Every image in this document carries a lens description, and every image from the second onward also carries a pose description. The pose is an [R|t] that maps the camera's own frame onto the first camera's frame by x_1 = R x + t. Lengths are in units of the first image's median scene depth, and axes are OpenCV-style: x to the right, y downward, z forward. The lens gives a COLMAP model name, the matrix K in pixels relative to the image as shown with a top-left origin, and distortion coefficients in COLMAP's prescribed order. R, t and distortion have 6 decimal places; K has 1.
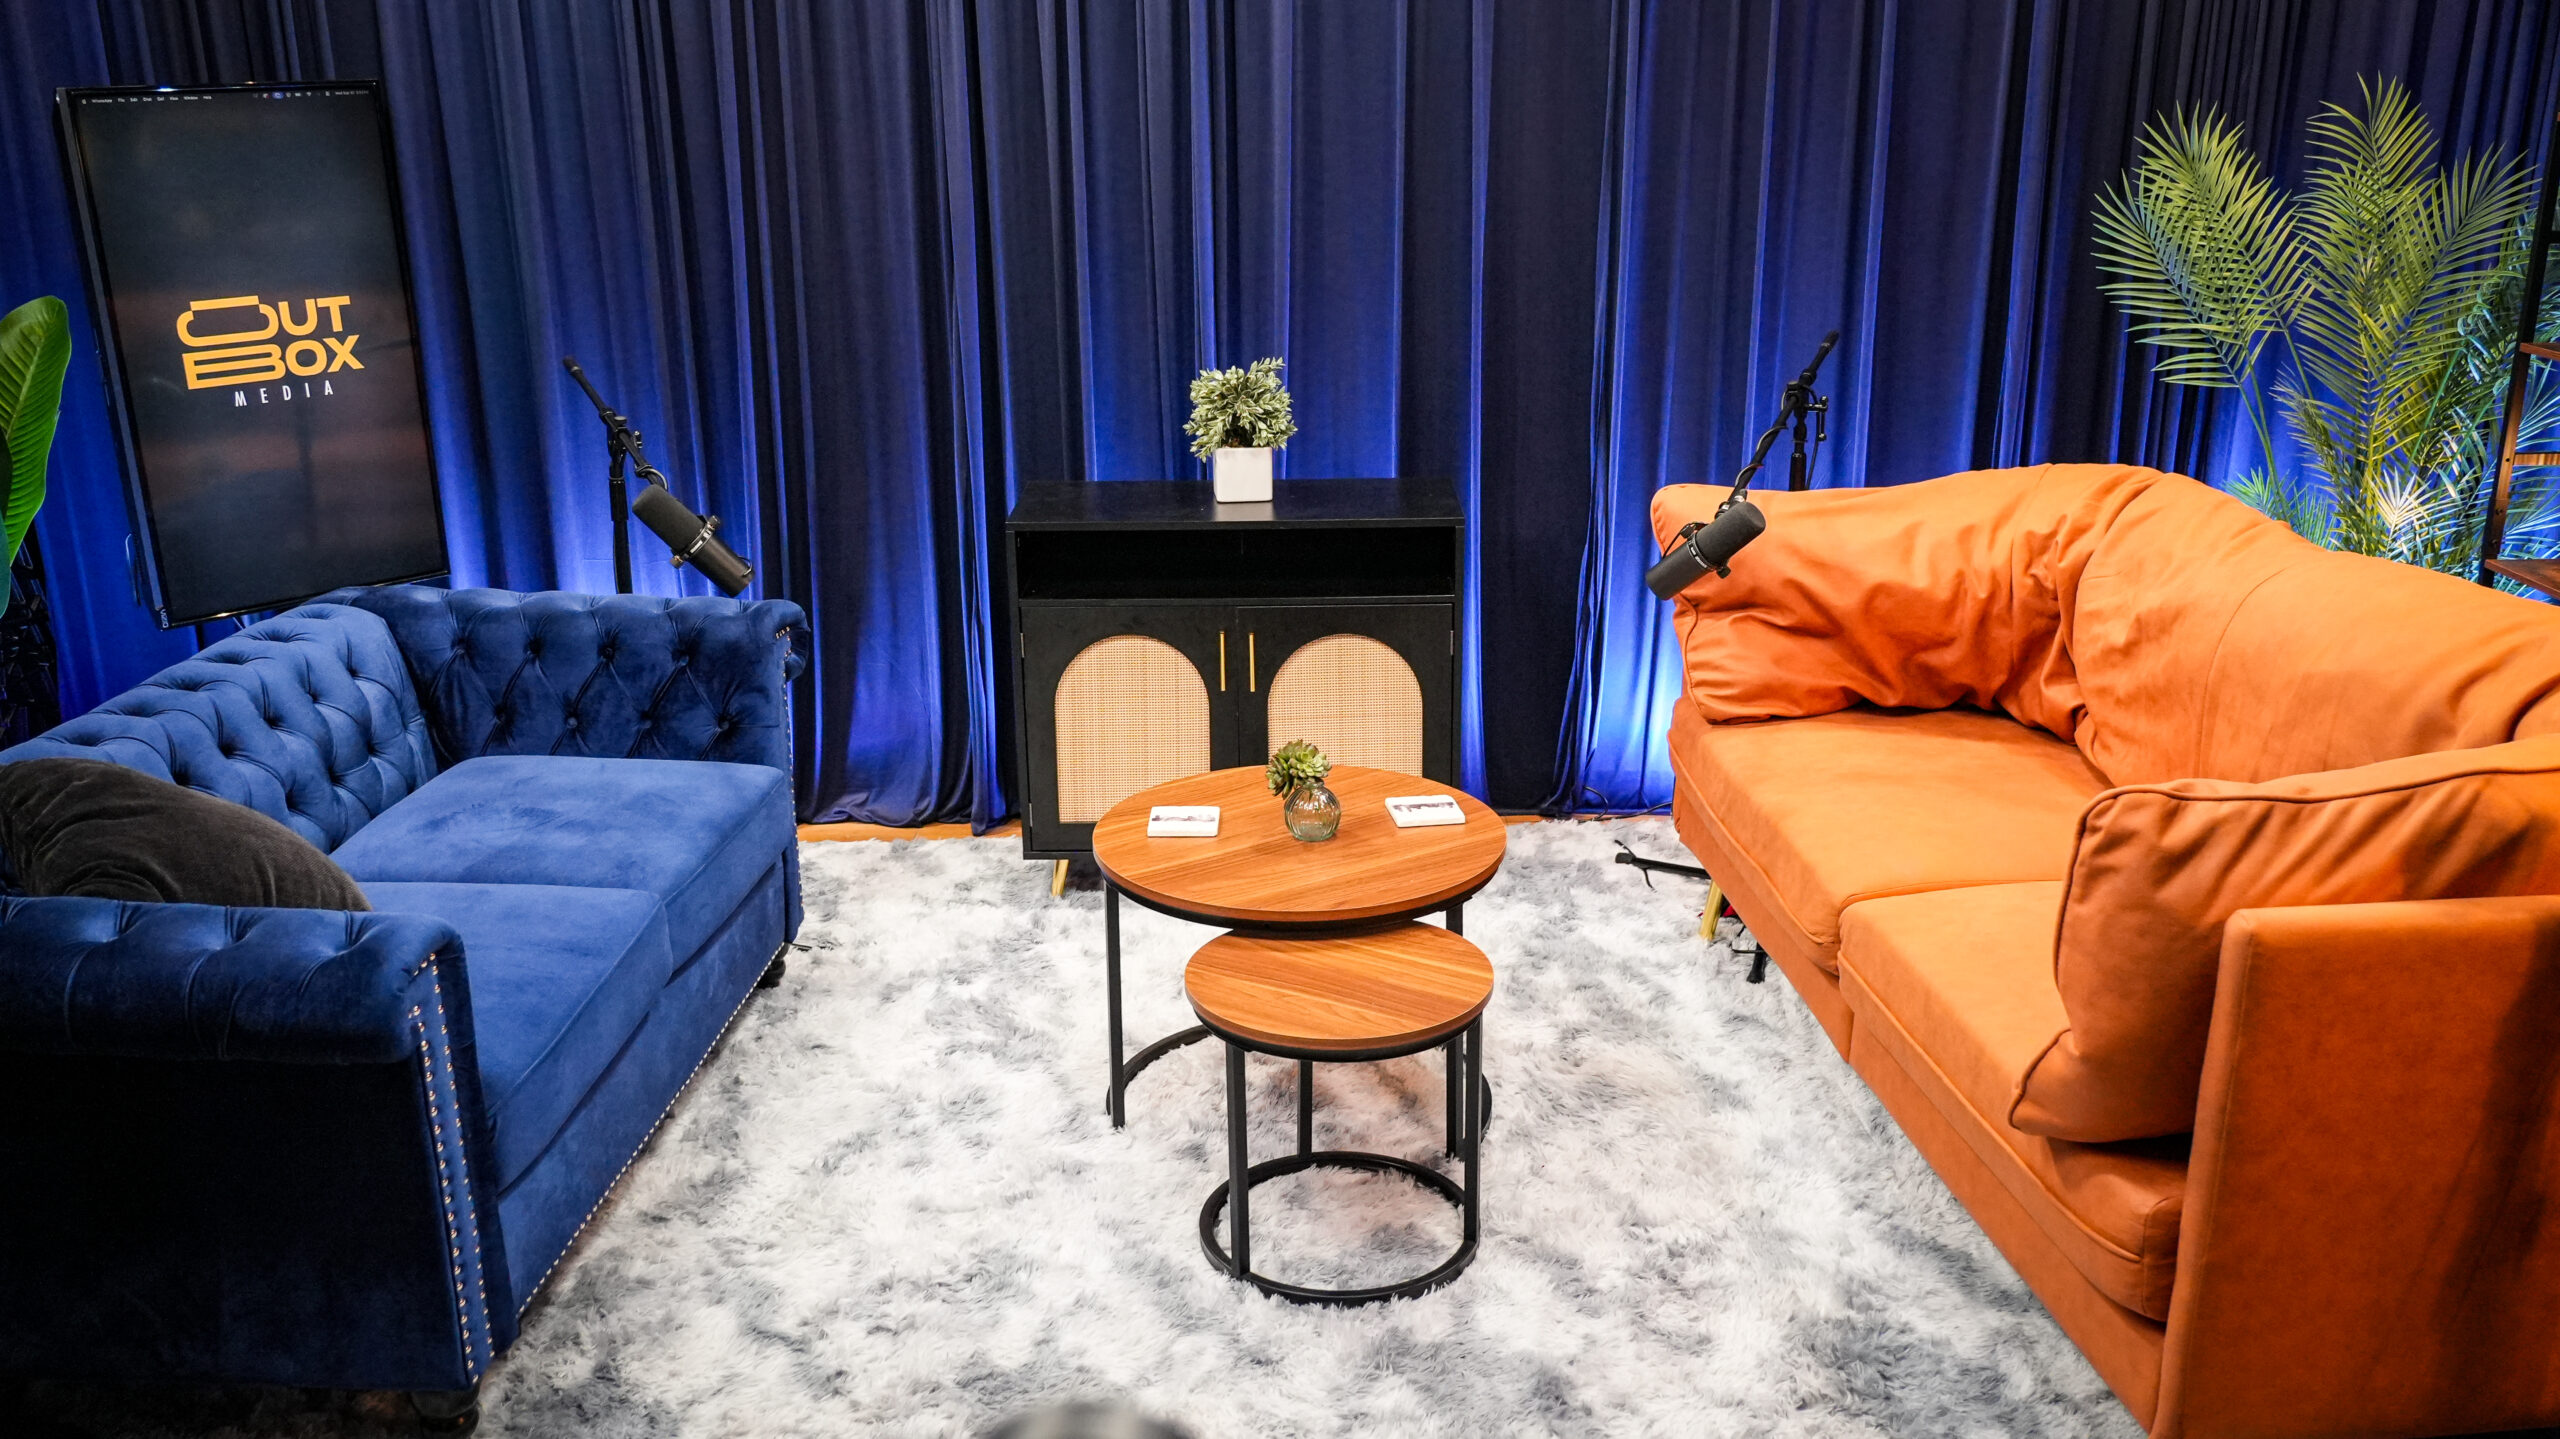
lens RADIAL K [[2119.9, 0, 1327.5], [0, 2119.9, 716.9], [0, 0, 1]] dist [-0.010094, 0.074440]
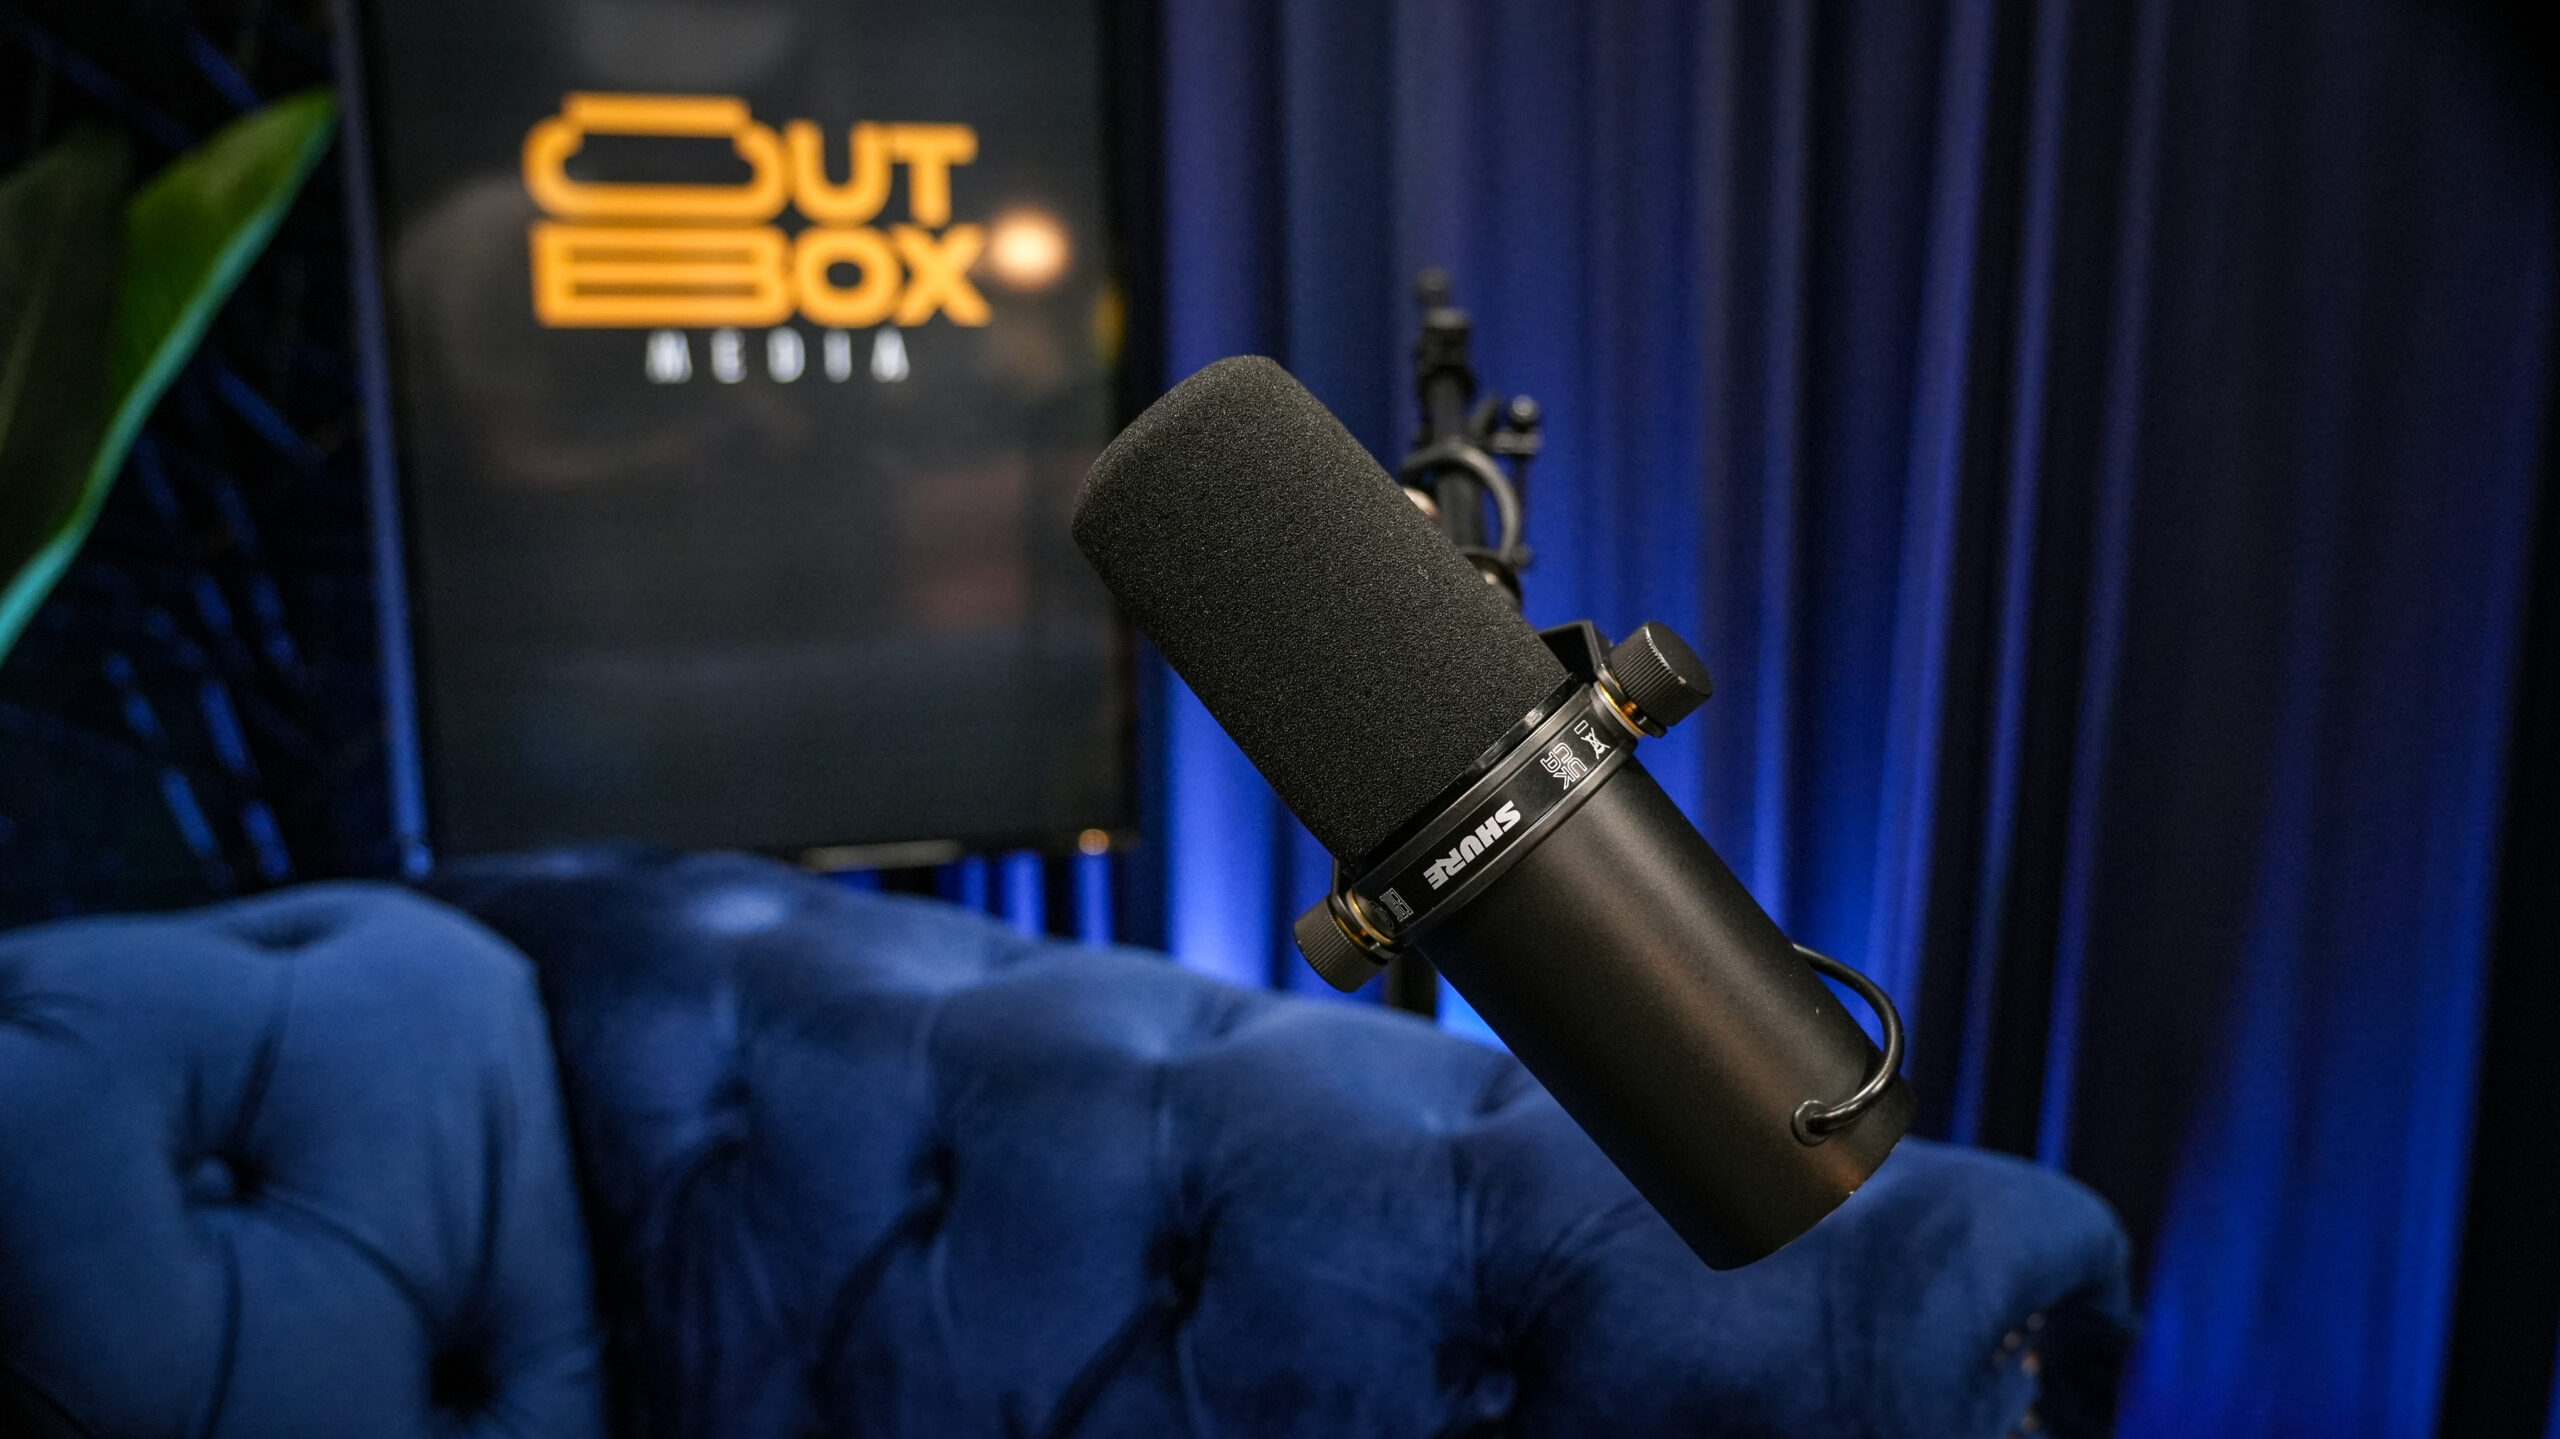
lens RADIAL K [[2029.3, 0, 1280.0], [0, 2029.3, 719.5], [0, 0, 1]] dist [0.003188, 0.006237]
pose [[0.845464, 0.083049, -0.527535, -0.224071], [-0.162672, 0.980940, -0.106281, -0.065805], [0.508654, 0.175672, 0.842859, 0.814986]]
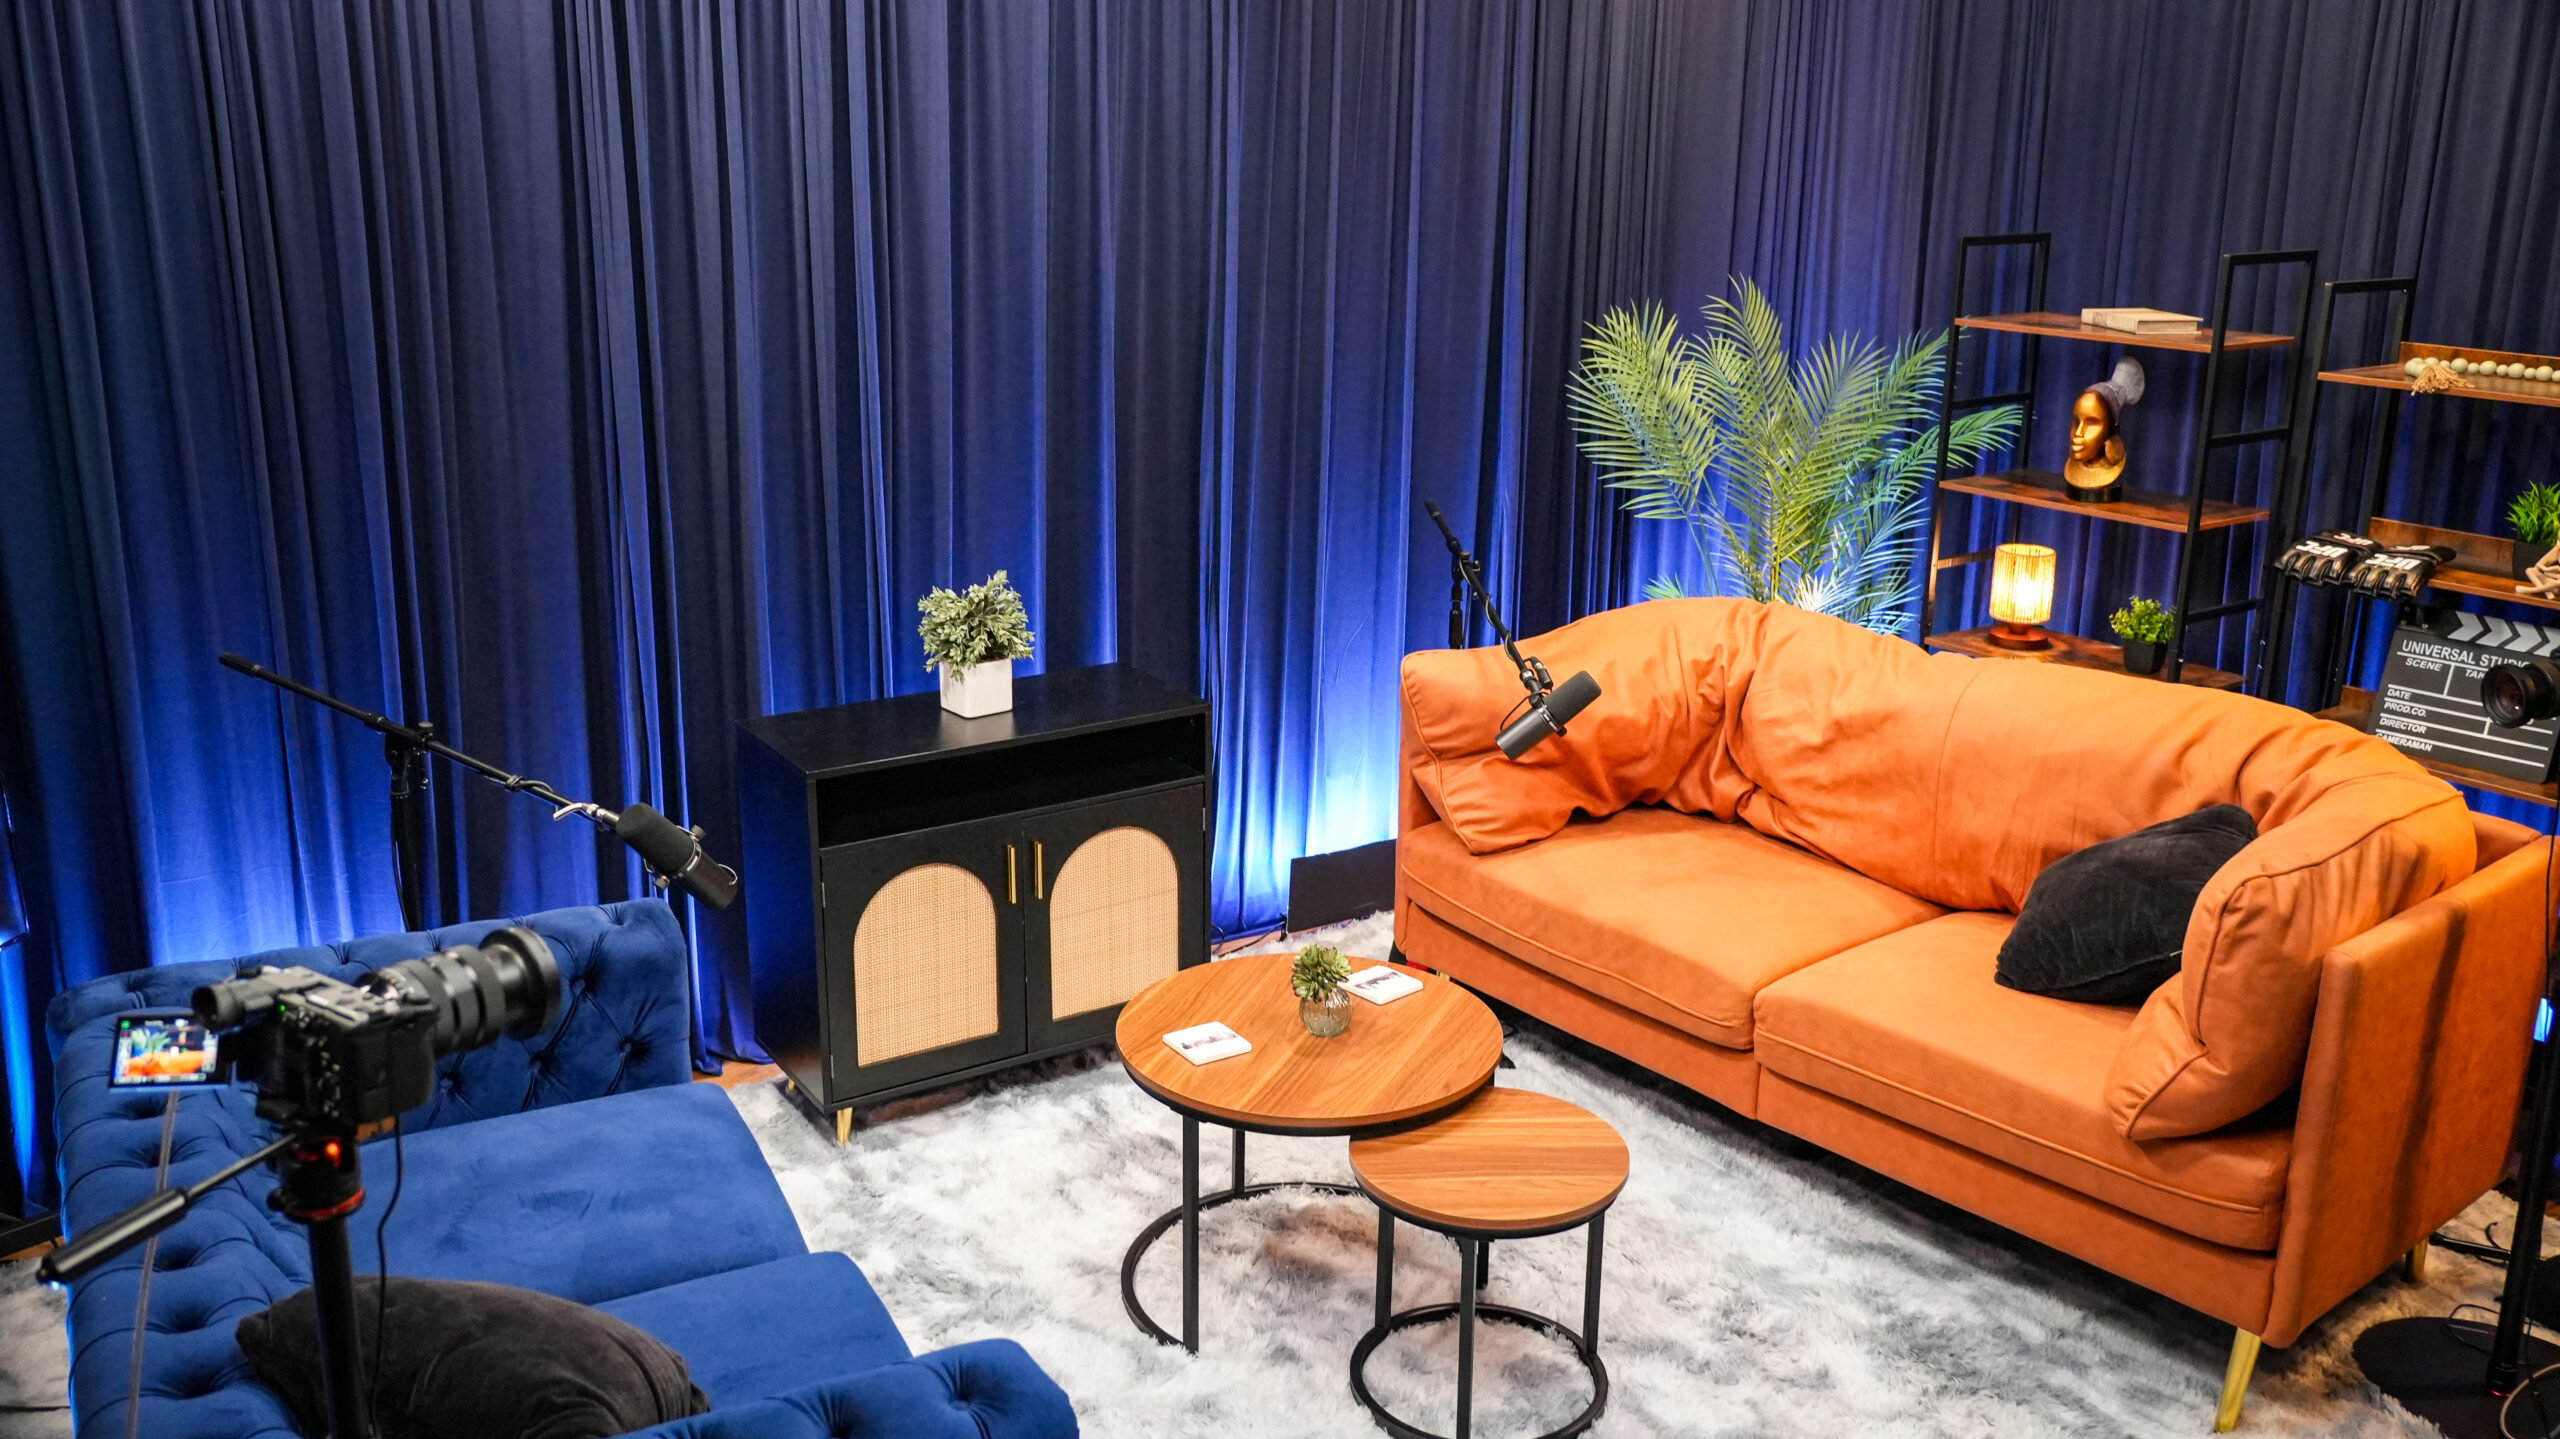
lens RADIAL K [[2029.3, 0, 1280.0], [0, 2029.3, 719.5], [0, 0, 1]] dist [0.003188, 0.006237]
pose [[0.841020, -0.137997, 0.523109, -0.486565], [0.150101, 0.988479, 0.019439, -0.109911], [-0.519765, 0.062171, 0.852044, 0.114998]]
